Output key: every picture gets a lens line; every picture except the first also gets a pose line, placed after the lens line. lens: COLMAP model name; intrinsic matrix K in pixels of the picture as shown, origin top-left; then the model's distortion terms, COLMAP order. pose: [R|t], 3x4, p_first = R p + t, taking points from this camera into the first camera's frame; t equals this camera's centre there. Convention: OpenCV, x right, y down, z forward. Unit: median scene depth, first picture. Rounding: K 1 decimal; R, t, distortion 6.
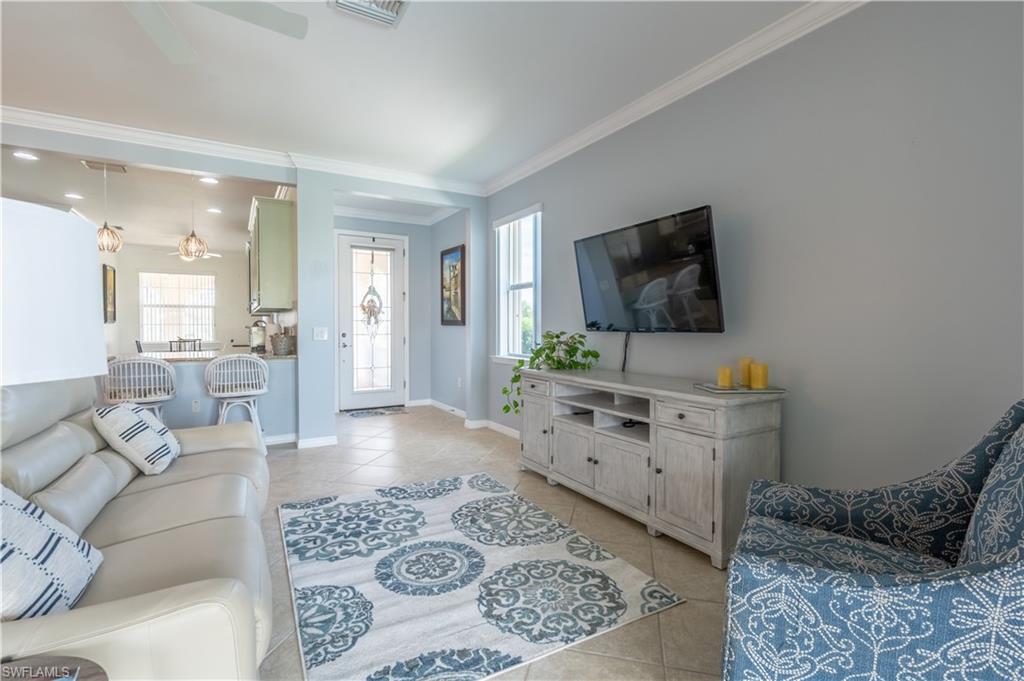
lens RADIAL K [[463.4, 0, 508.3], [0, 463.4, 337.9], [0, 0, 1]] dist [-0.006136, 0.002269]
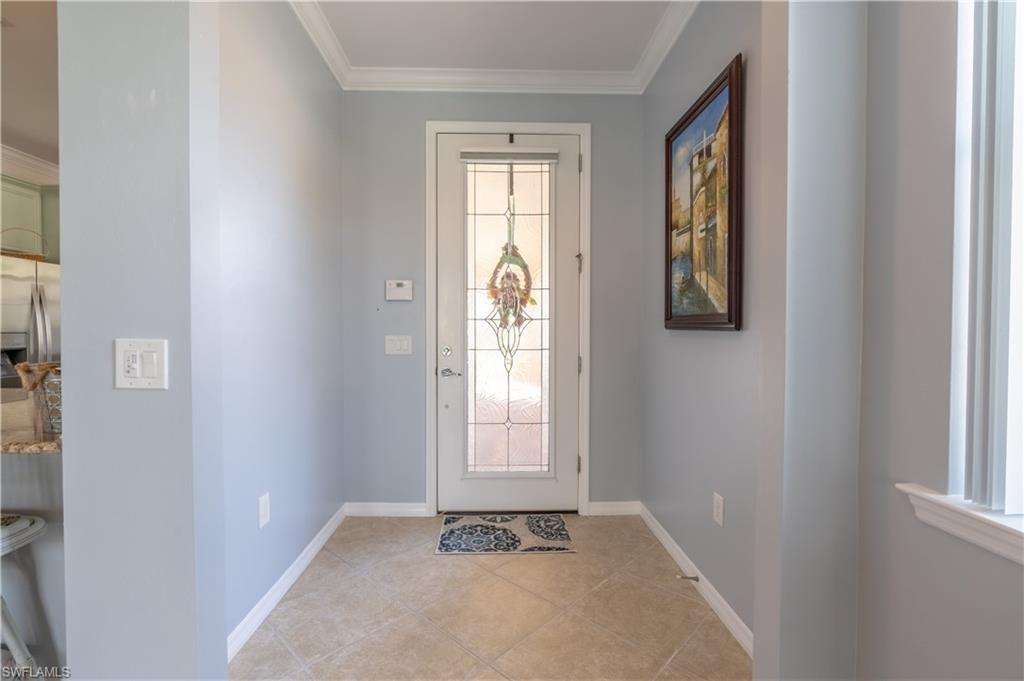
lens RADIAL K [[463.4, 0, 517.2], [0, 463.4, 334.7], [0, 0, 1]] dist [-0.006136, 0.002269]
pose [[0.884700, 0.005264, -0.466131, -0.075435], [-0.010667, 0.999903, -0.008955, -0.017630], [0.466039, 0.012895, 0.884670, 0.607849]]
